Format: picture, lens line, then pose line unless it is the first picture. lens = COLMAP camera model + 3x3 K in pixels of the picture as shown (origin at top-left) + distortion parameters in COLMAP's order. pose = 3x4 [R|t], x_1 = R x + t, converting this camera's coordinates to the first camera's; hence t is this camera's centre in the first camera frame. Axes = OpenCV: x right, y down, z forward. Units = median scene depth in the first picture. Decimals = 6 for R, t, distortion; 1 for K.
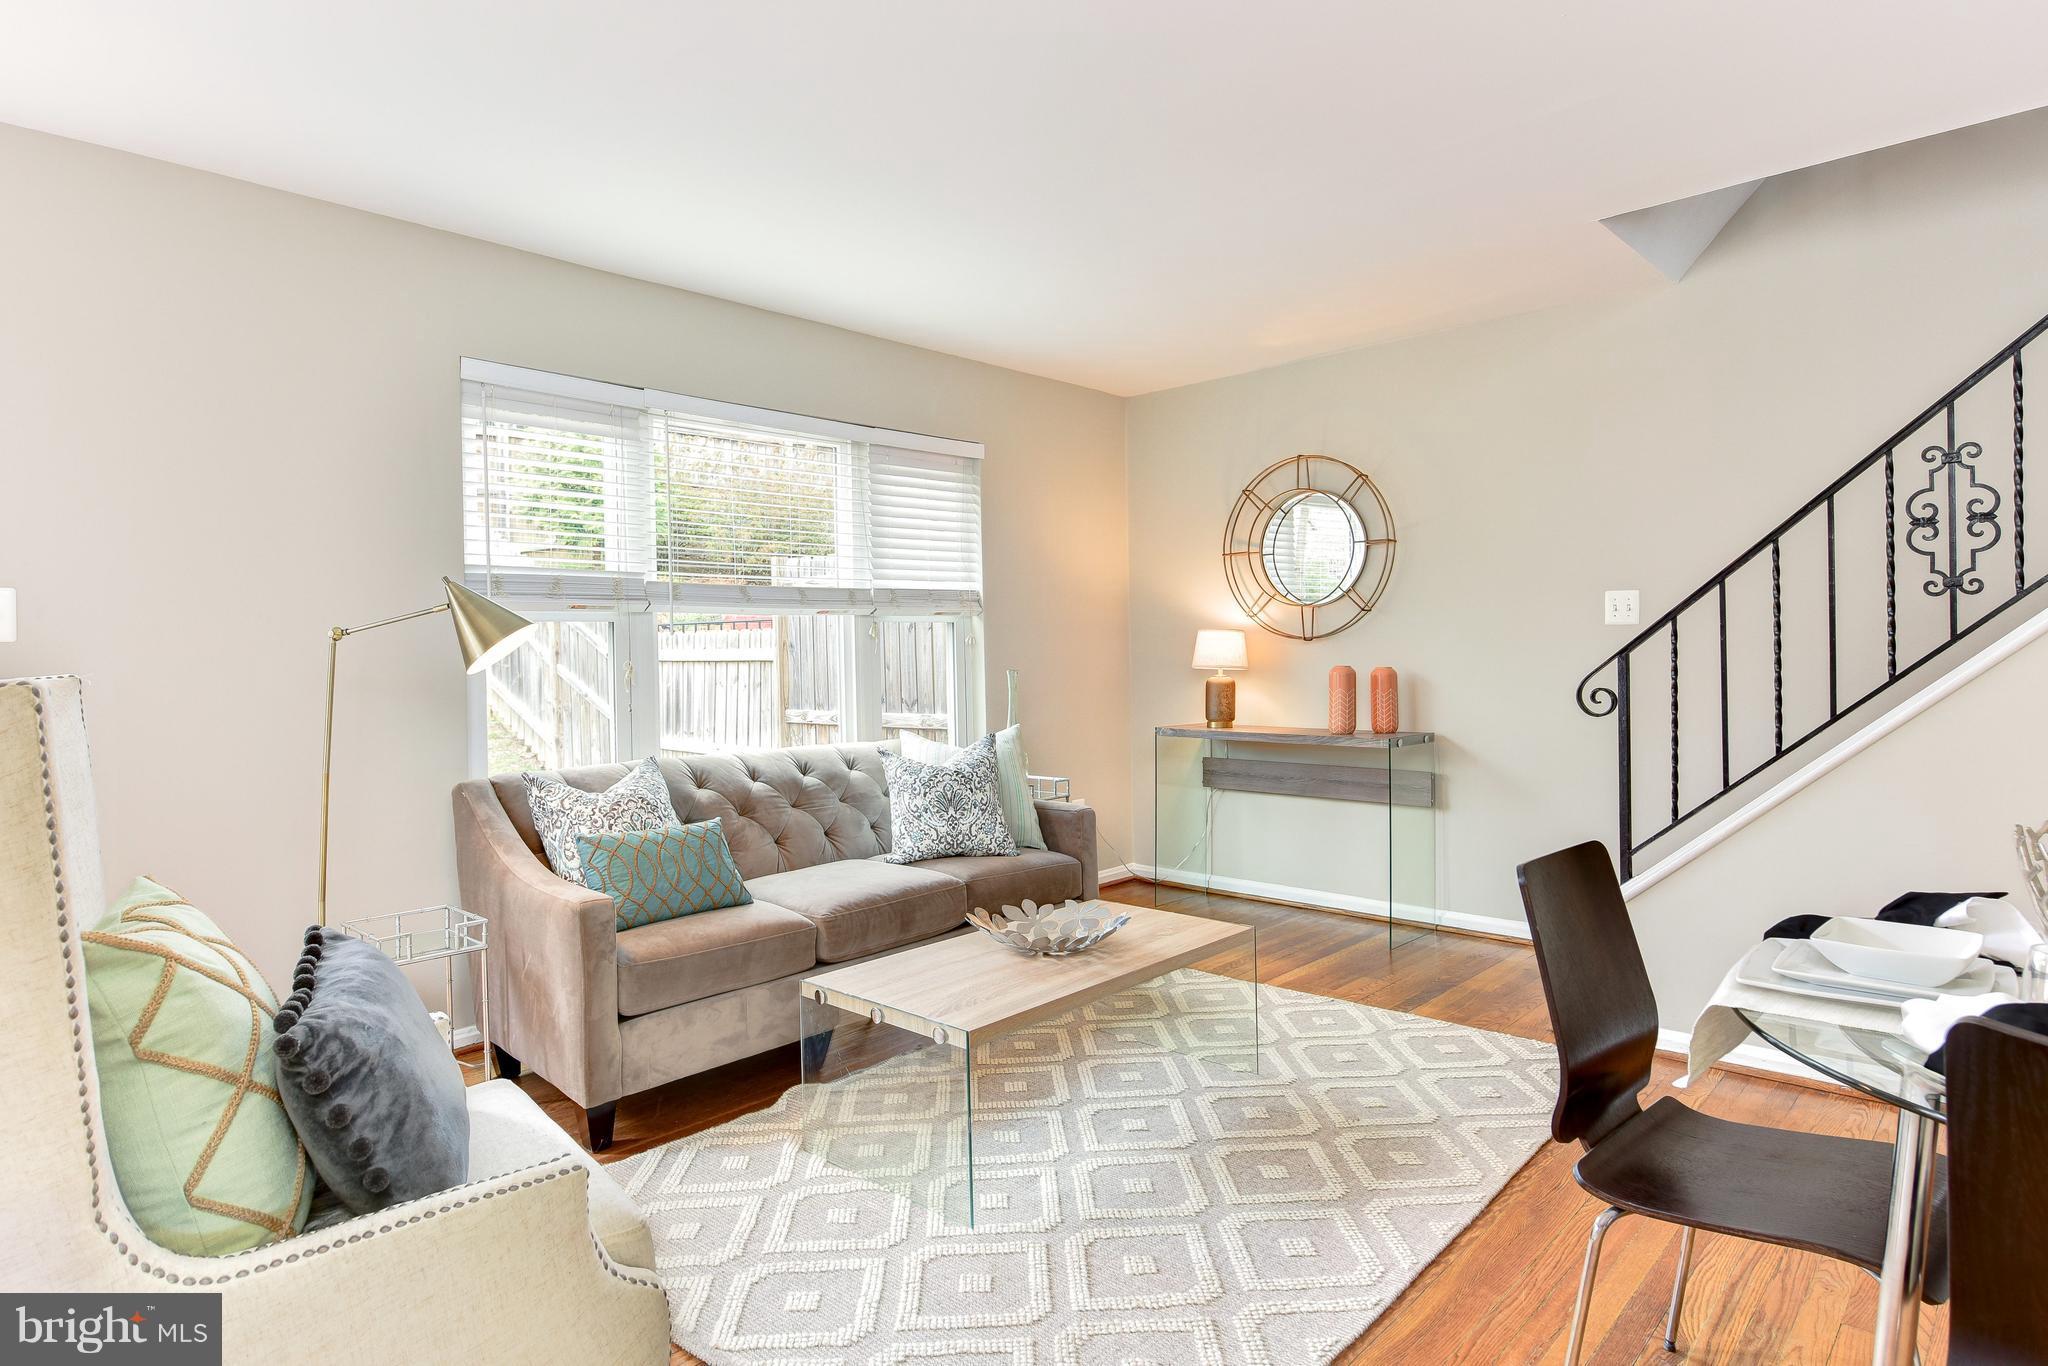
lens RADIAL K [[1150.8, 0, 1023.1], [0, 1150.8, 654.9], [0, 0, 1]] dist [0.000642, 0.000492]
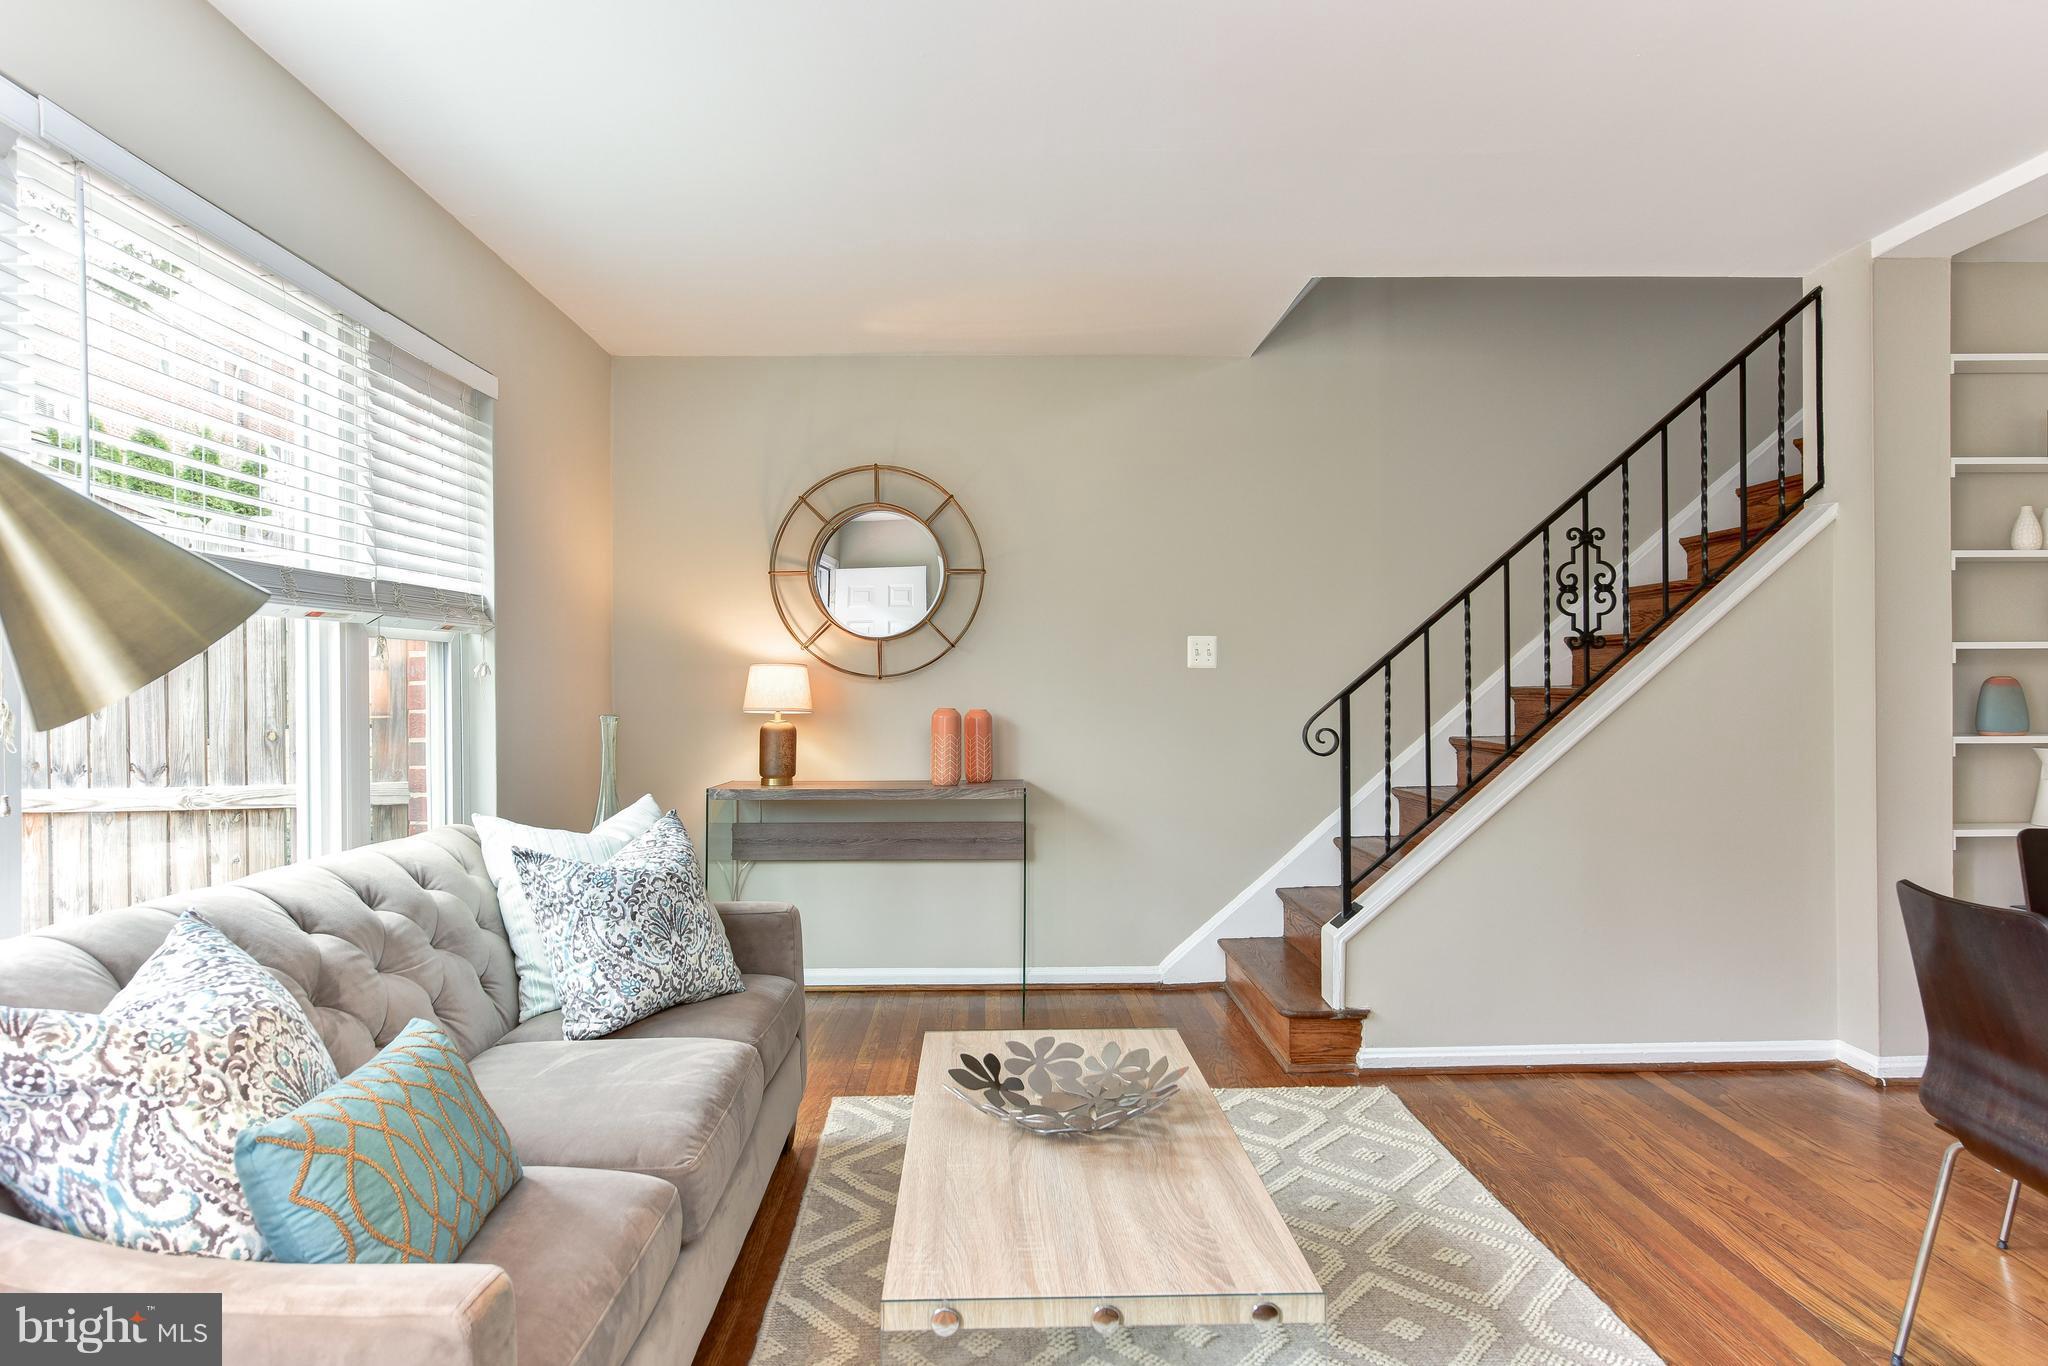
lens RADIAL K [[1147.7, 0, 1024.0], [0, 1147.7, 683.0], [0, 0, 1]] dist [0.002530, 0.000087]
pose [[0.711240, 0.013975, 0.702811, -0.368050], [-0.003825, 0.999865, -0.016010, 0.004954], [-0.702939, 0.008699, 0.711197, 0.408391]]
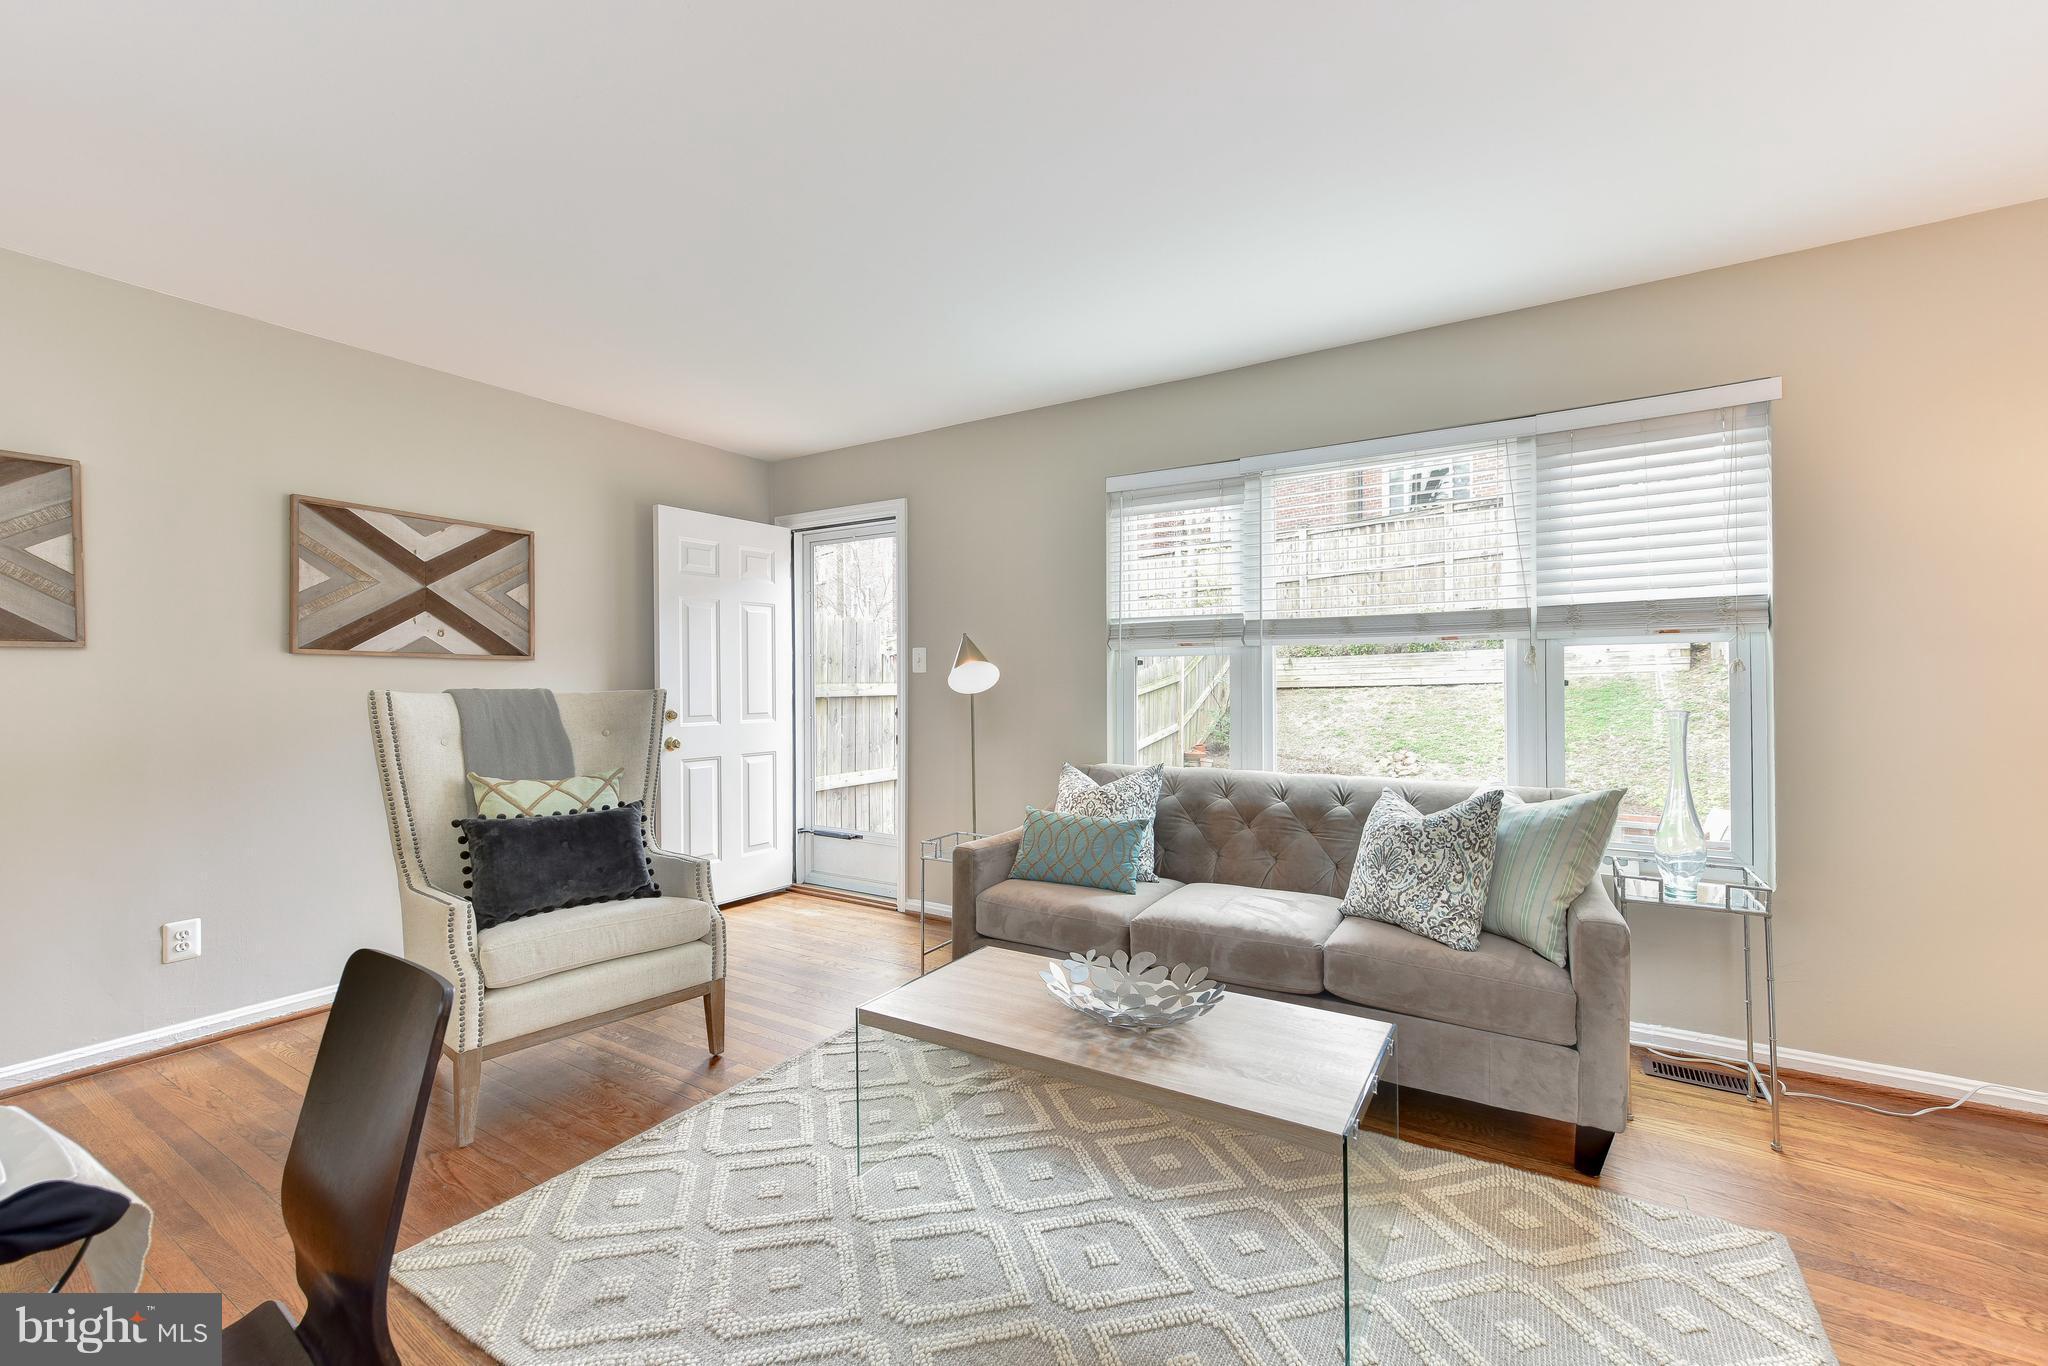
lens RADIAL K [[863.1, 0, 1013.9], [0, 863.1, 687.0], [0, 0, 1]] dist [0.001152, 0.000084]
pose [[0.171190, 0.018662, -0.985061, 0.513352], [-0.003758, 0.999826, 0.018289, -0.010588], [0.985231, 0.000571, 0.171230, 0.613124]]
